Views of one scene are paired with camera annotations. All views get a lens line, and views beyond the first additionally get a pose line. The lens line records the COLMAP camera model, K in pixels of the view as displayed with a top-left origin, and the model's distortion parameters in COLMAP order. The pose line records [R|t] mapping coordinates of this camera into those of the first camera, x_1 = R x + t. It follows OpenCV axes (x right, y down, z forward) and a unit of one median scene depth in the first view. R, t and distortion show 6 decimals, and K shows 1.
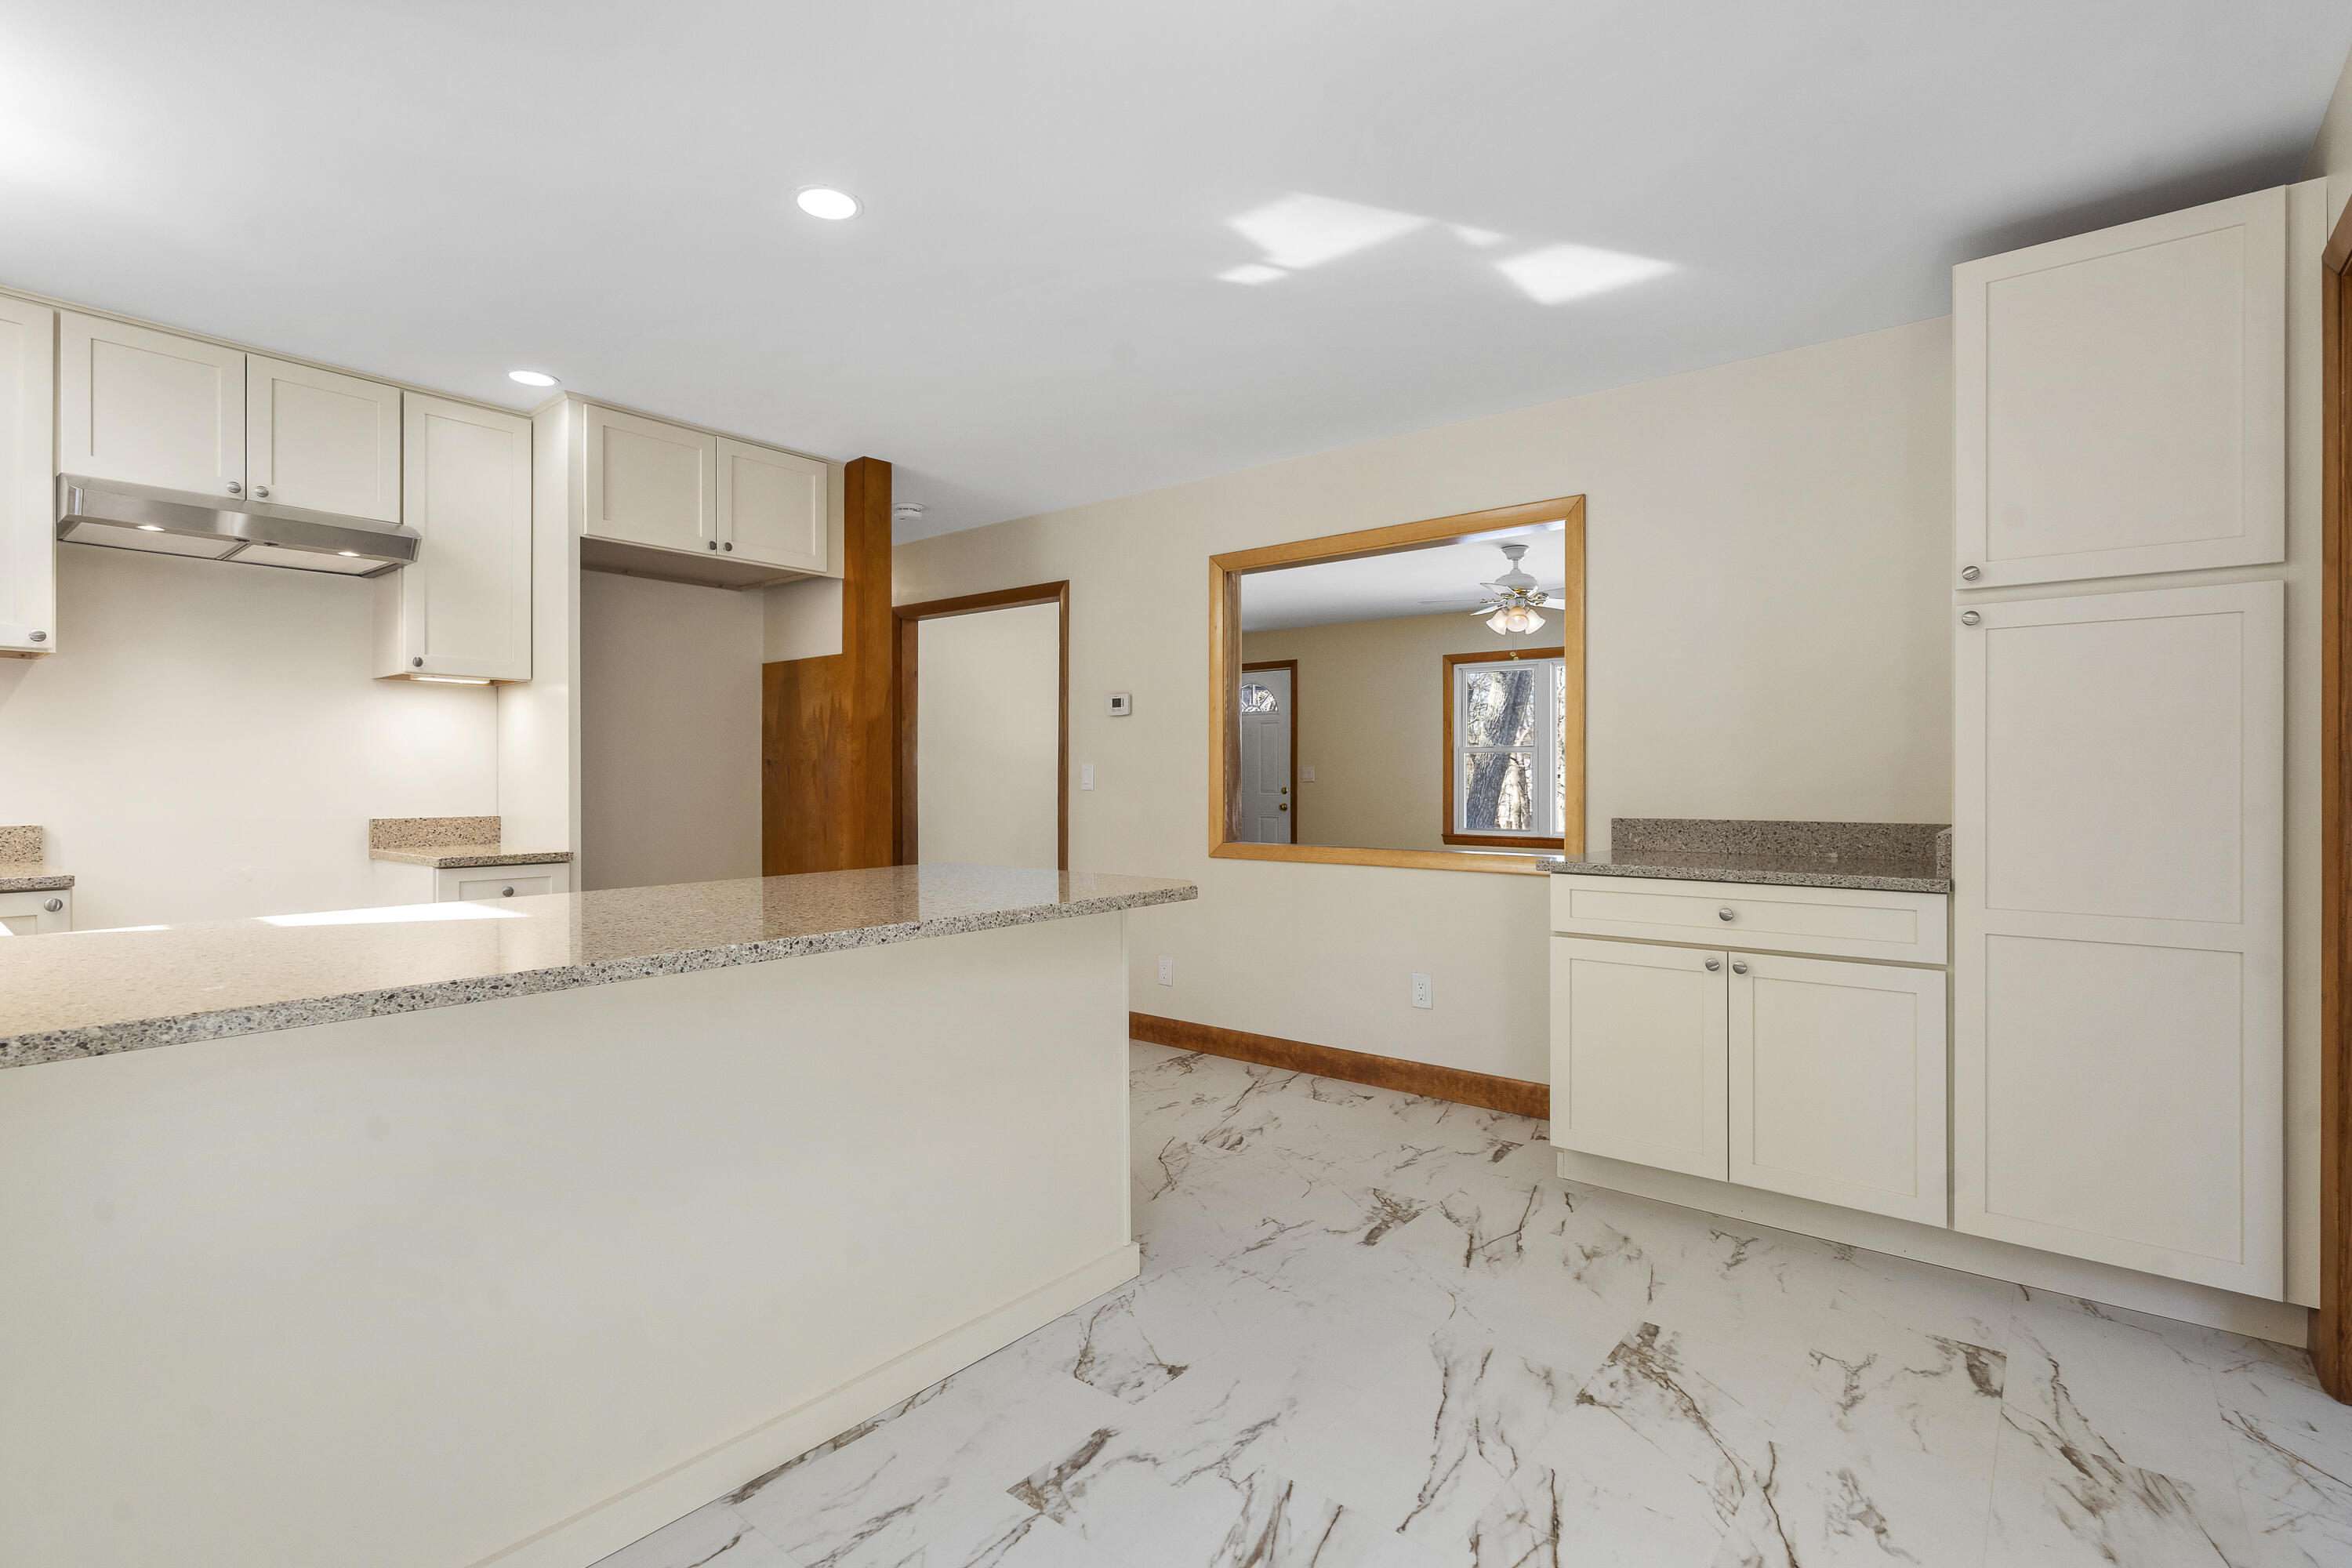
lens RADIAL K [[1126.5, 0, 1169.7], [0, 1126.5, 764.7], [0, 0, 1]] dist [-0.002115, -0.000758]
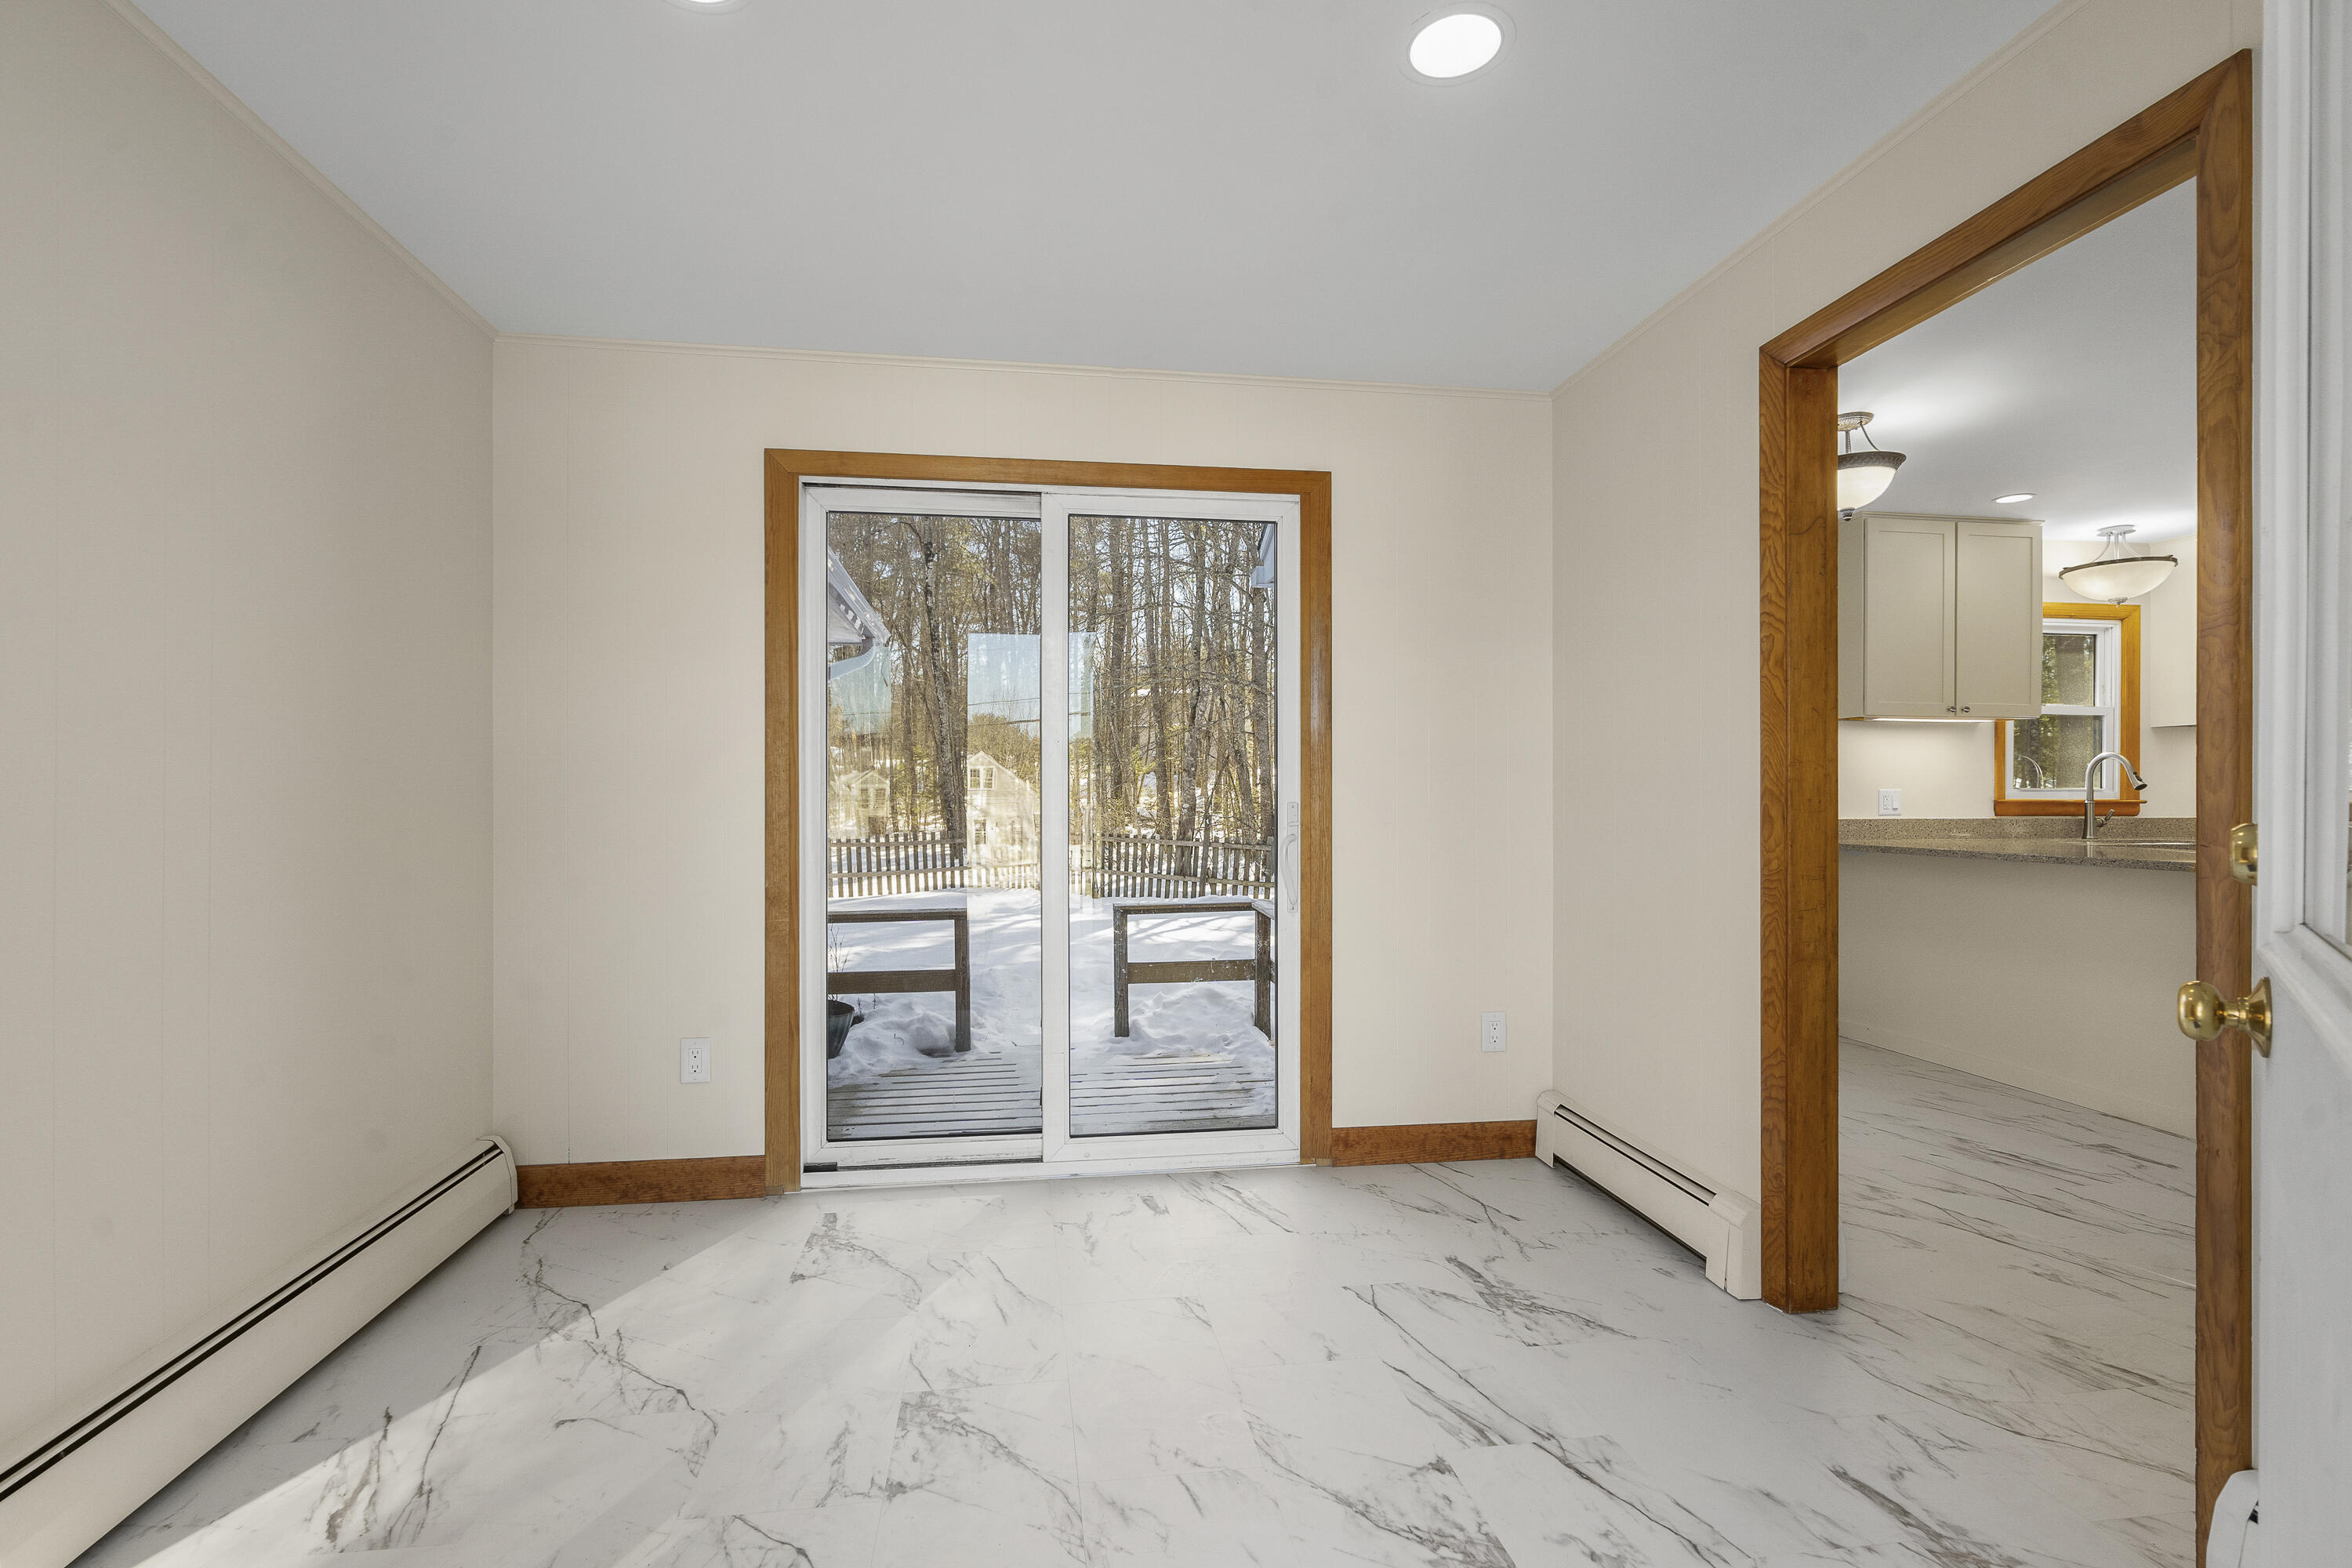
lens RADIAL K [[1081.3, 0, 1153.7], [0, 1081.3, 796.6], [0, 0, 1]] dist [-0.008432, 0.002182]
pose [[-0.679397, 0.000287, -0.733771, 1.203588], [0.006393, 0.999964, -0.005528, 0.014216], [0.733743, -0.008446, -0.679375, 0.532981]]
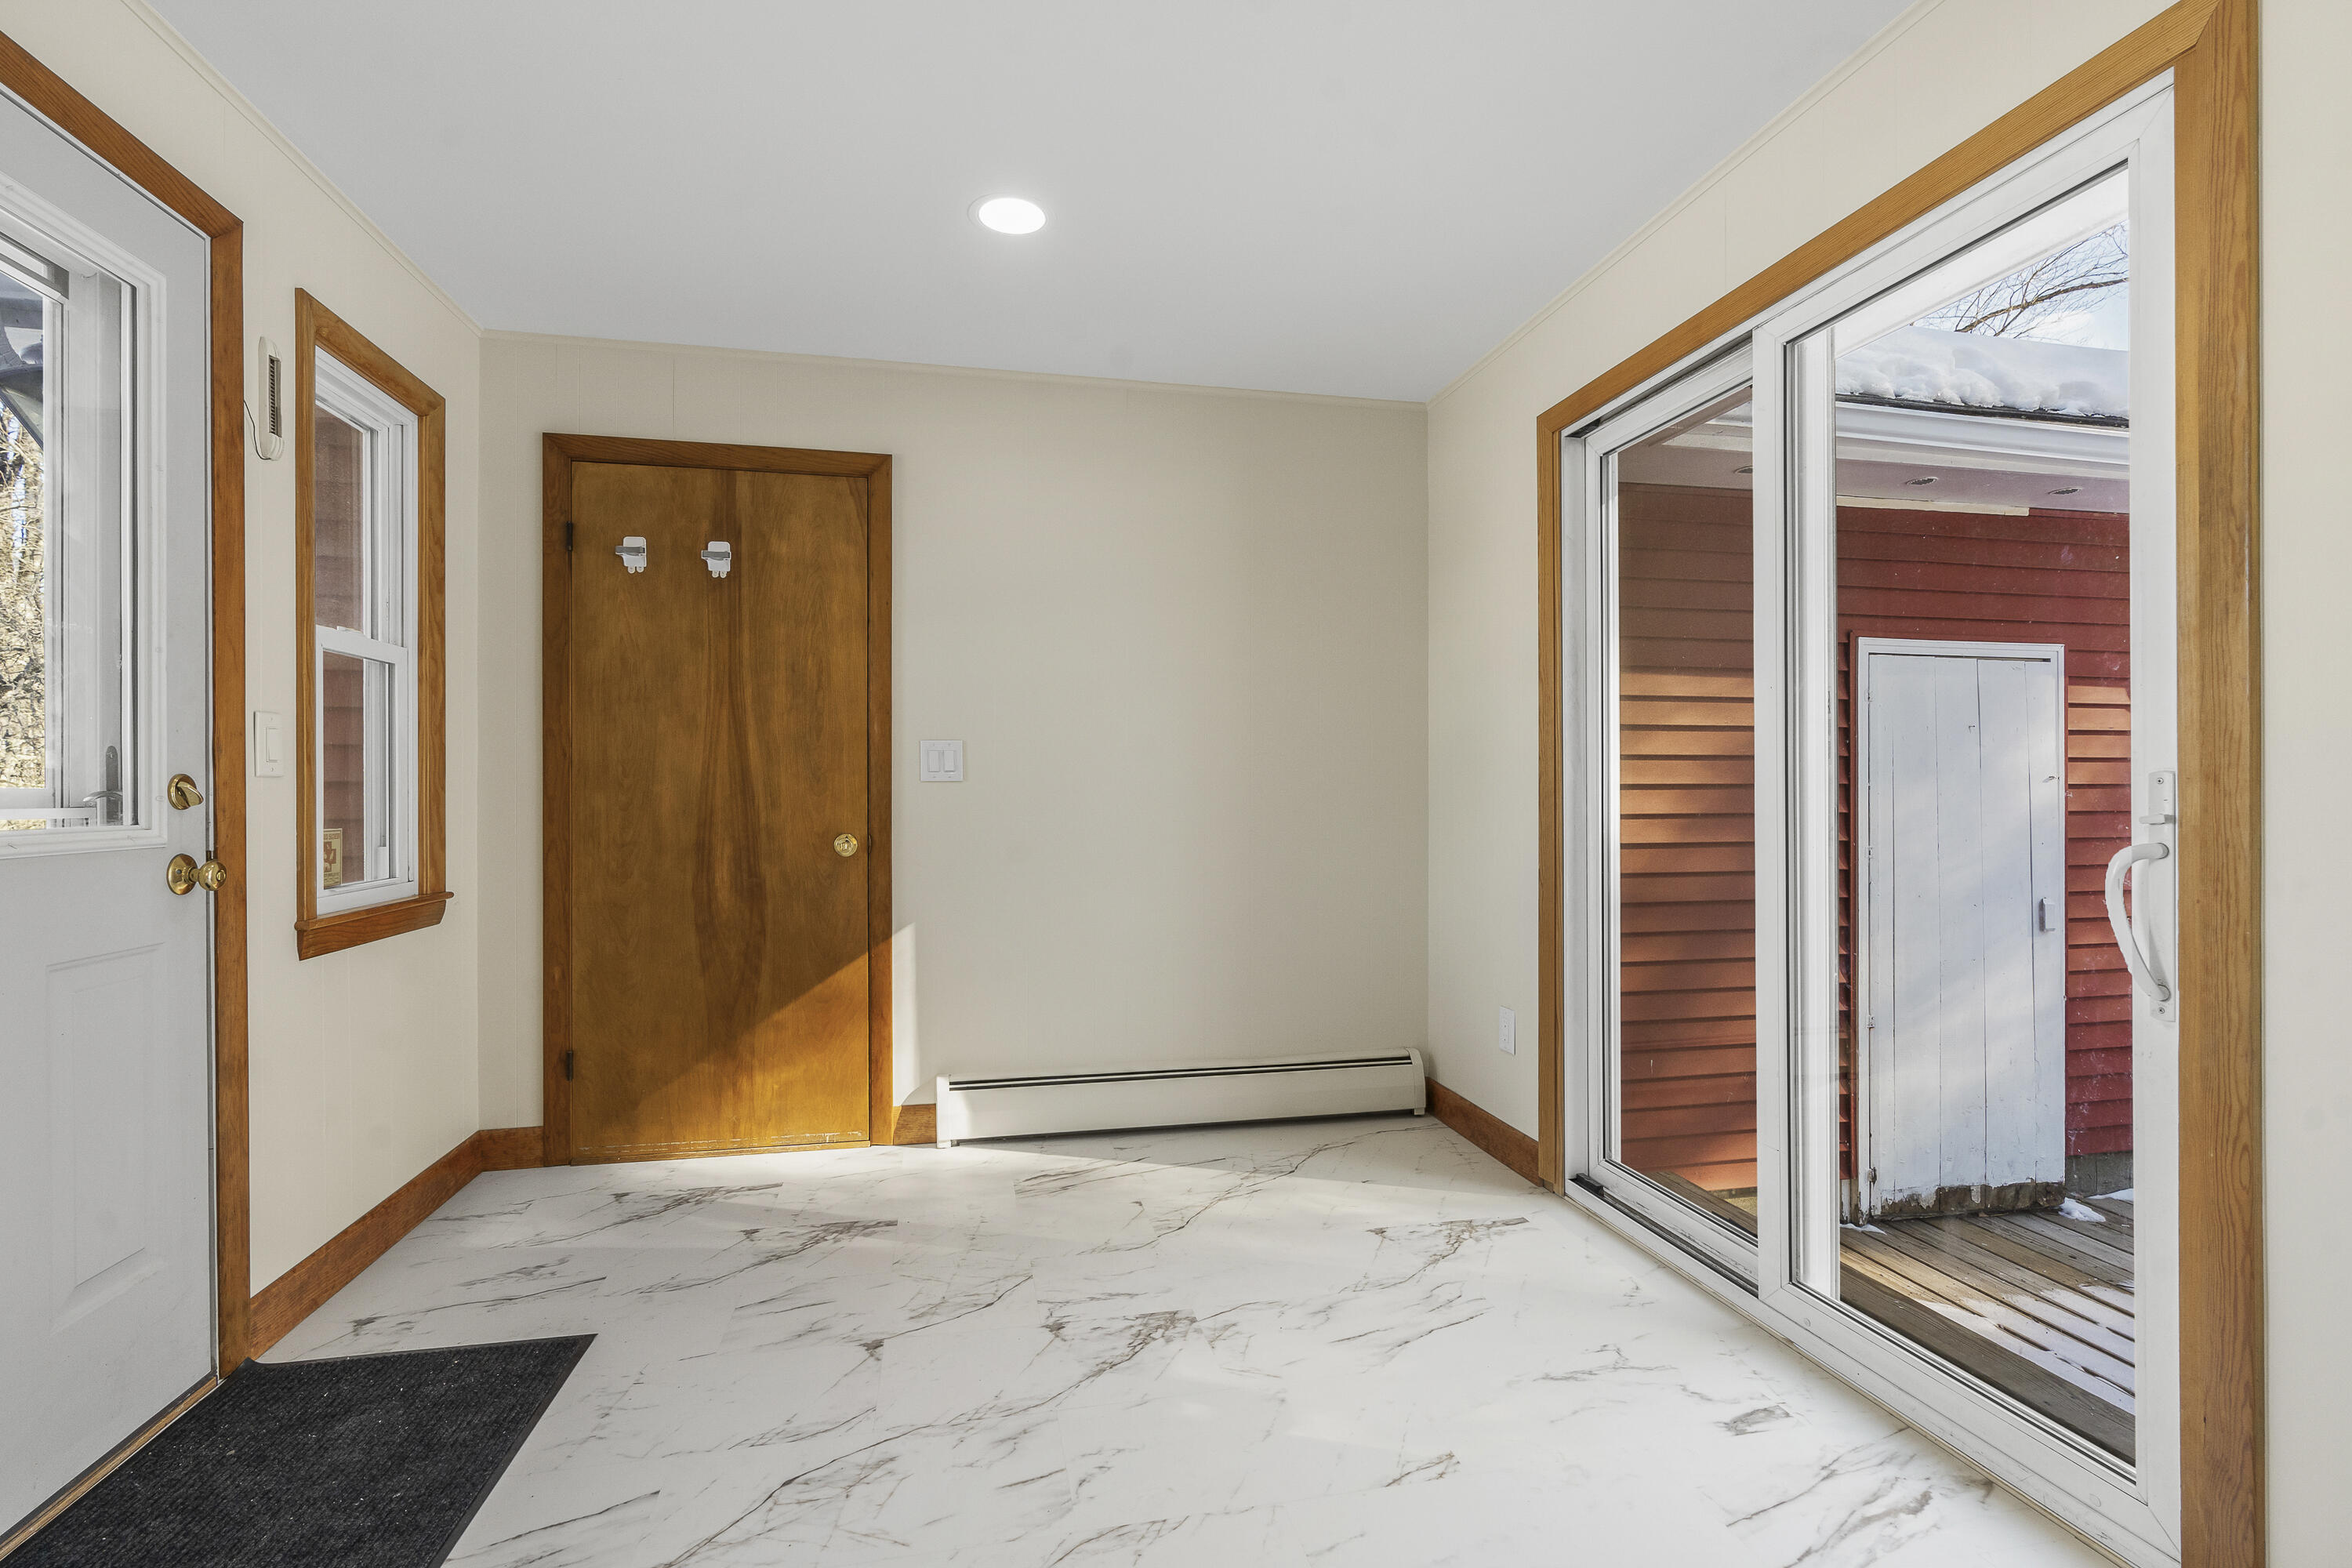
lens RADIAL K [[1081.3, 0, 1183.6], [0, 1081.3, 790.4], [0, 0, 1]] dist [-0.008432, 0.002182]
pose [[-0.775149, 0.001927, 0.631775, 0.495255], [-0.001607, 0.999986, -0.005021, 0.024121], [-0.631776, -0.004907, -0.775135, 0.541147]]
